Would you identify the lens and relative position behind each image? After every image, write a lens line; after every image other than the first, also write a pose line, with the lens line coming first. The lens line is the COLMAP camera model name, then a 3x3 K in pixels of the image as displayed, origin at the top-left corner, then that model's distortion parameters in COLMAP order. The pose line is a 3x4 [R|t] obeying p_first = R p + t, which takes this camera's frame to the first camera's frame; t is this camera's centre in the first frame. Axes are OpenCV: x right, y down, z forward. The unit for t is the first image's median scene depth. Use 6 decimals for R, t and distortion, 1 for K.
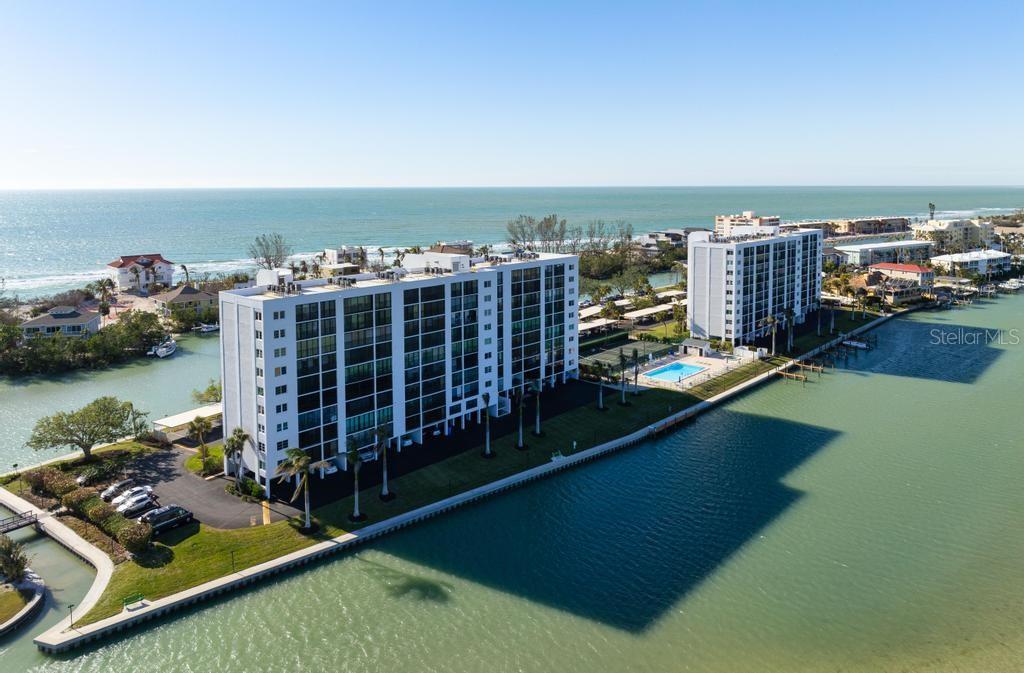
lens RADIAL K [[721.8, 0, 510.8], [0, 721.8, 326.7], [0, 0, 1]] dist [-0.007562, 0.000407]
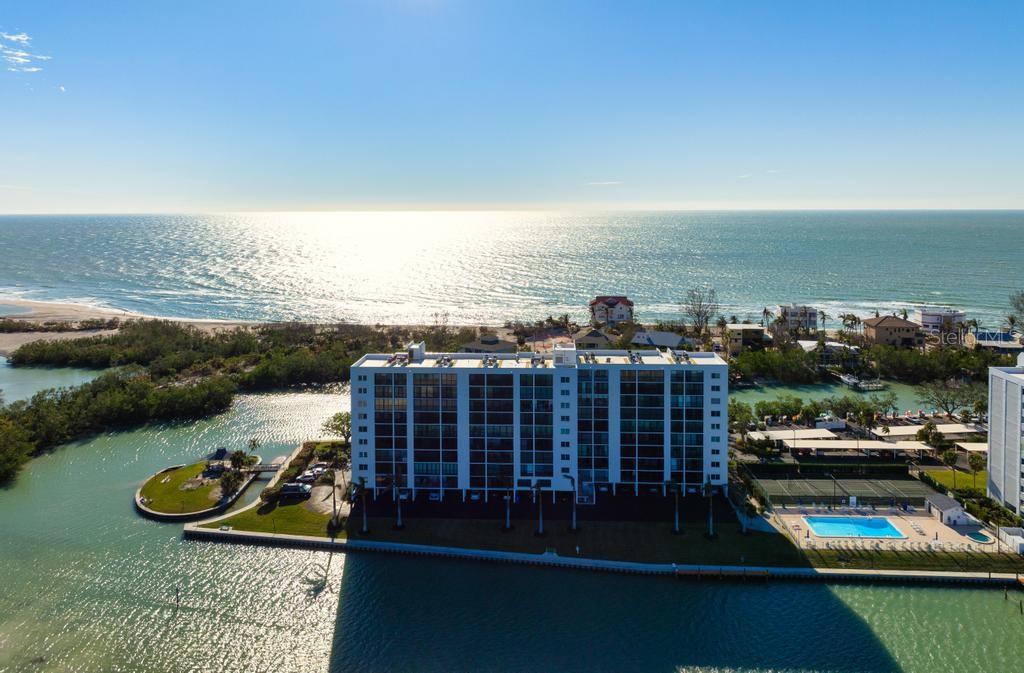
lens RADIAL K [[721.8, 0, 501.8], [0, 721.8, 335.5], [0, 0, 1]] dist [-0.007562, 0.000407]
pose [[0.610970, 0.131982, -0.780574, 0.748453], [-0.146319, 0.987843, 0.052501, -0.167772], [0.778014, 0.082137, 0.622854, 0.238503]]
